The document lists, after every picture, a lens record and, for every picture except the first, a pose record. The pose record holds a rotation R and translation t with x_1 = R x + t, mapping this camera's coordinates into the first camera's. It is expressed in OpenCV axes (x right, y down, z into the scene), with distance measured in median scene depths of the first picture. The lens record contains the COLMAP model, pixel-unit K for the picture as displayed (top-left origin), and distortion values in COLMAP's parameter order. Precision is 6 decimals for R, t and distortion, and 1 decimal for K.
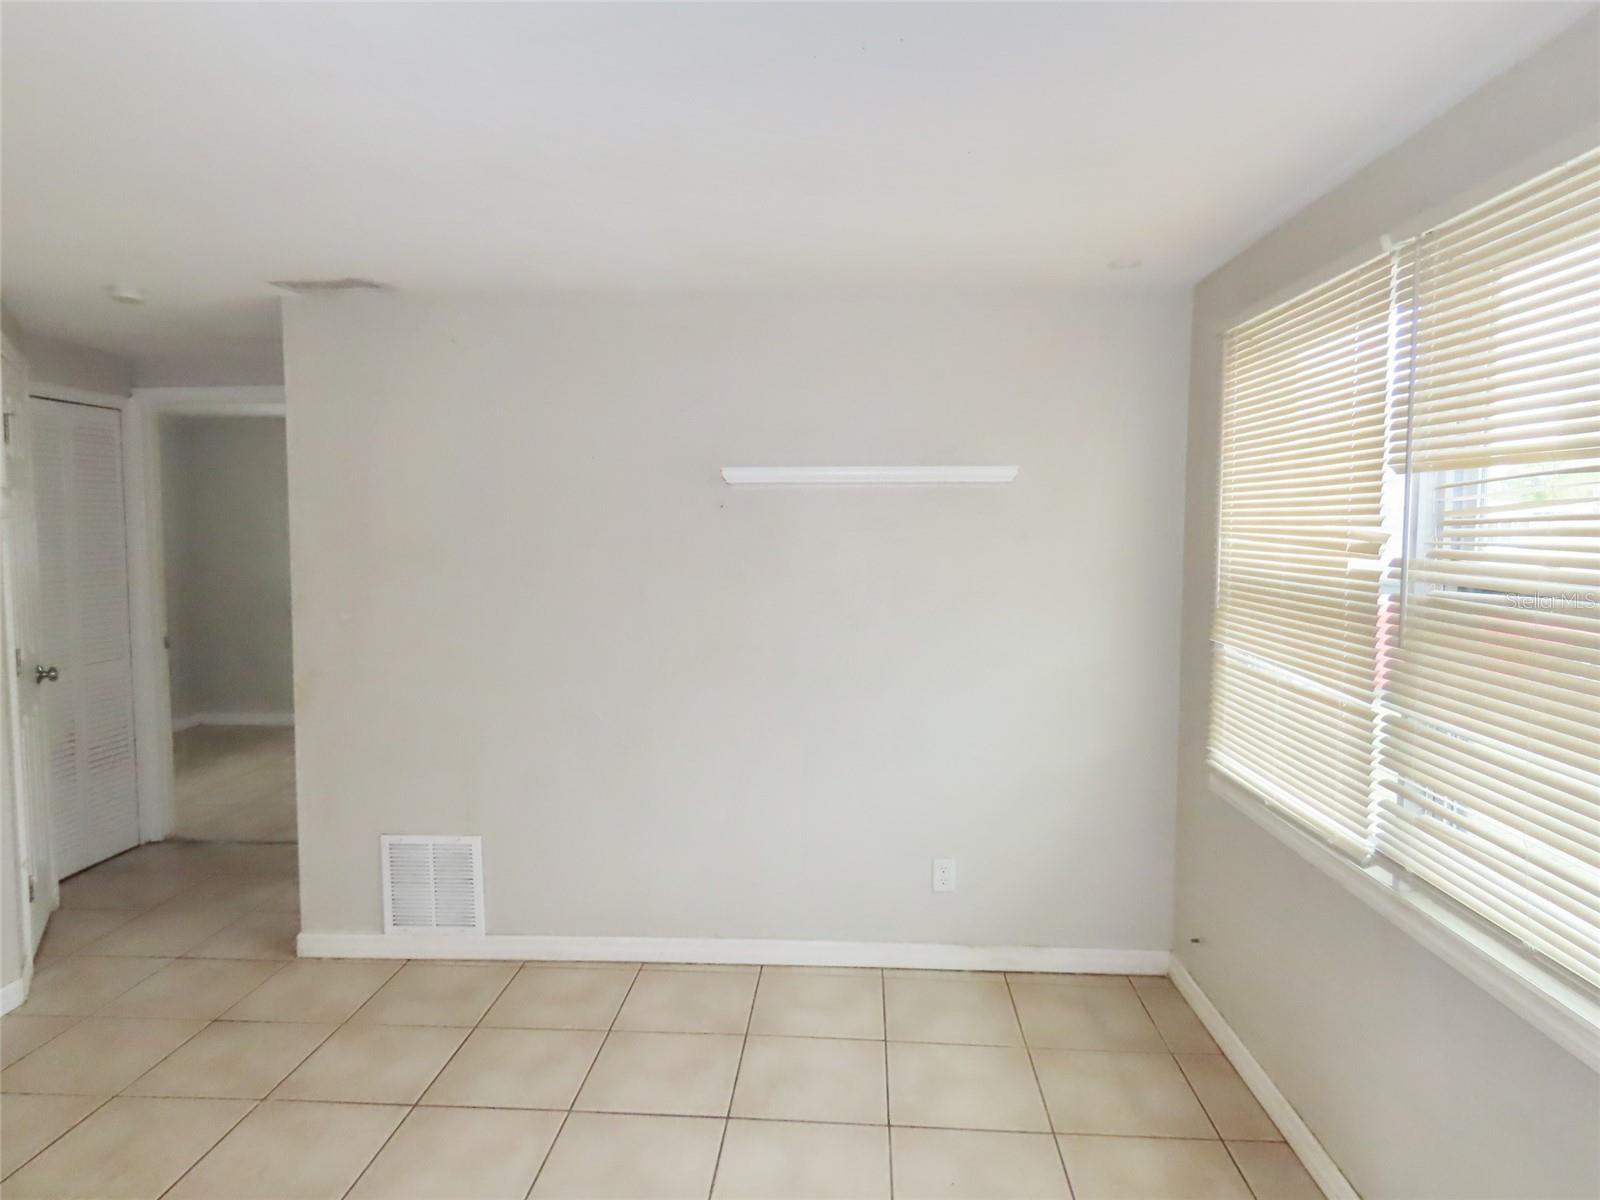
lens RADIAL K [[999.3, 0, 797.2], [0, 999.3, 596.9], [0, 0, 1]] dist [-0.015178, 0.007004]
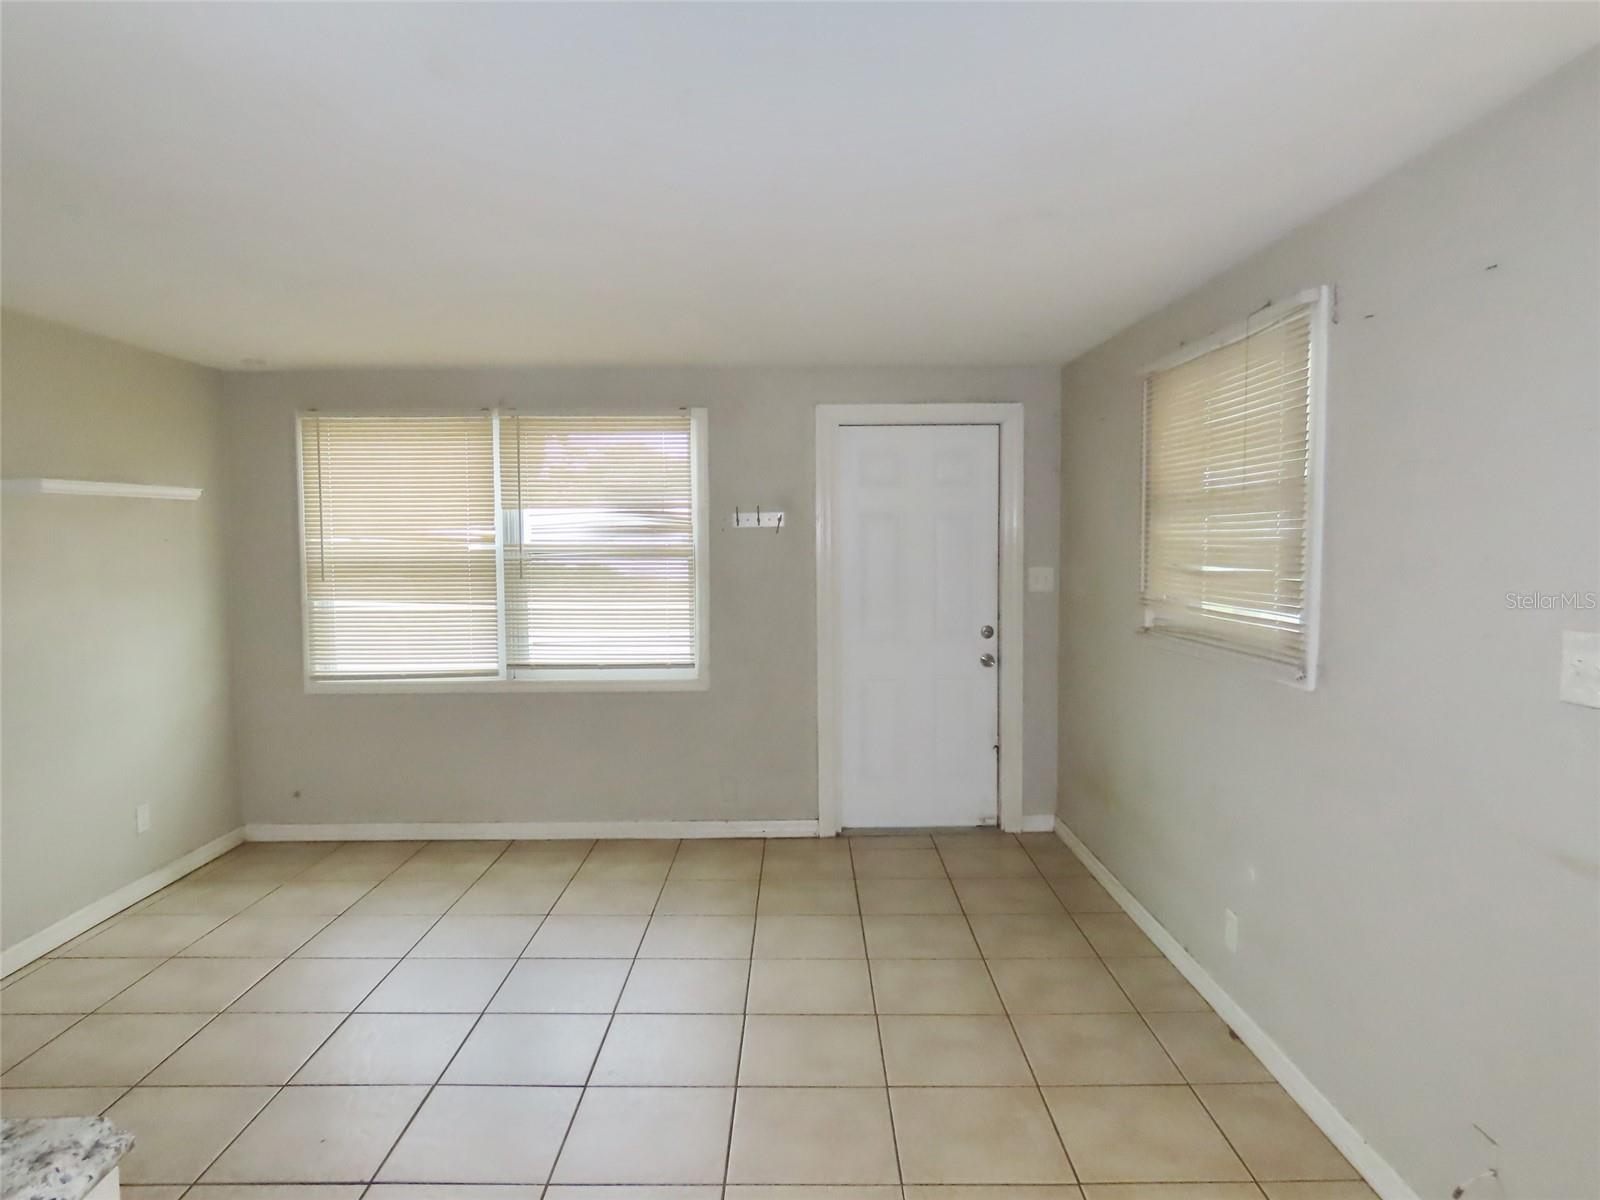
lens RADIAL K [[999.3, 0, 800.5], [0, 999.3, 600.3], [0, 0, 1]] dist [-0.015178, 0.007004]
pose [[-0.067720, -0.065651, 0.995542, -1.279679], [0.079947, 0.994267, 0.071005, -0.010446], [-0.994496, 0.084399, -0.062083, 0.294000]]
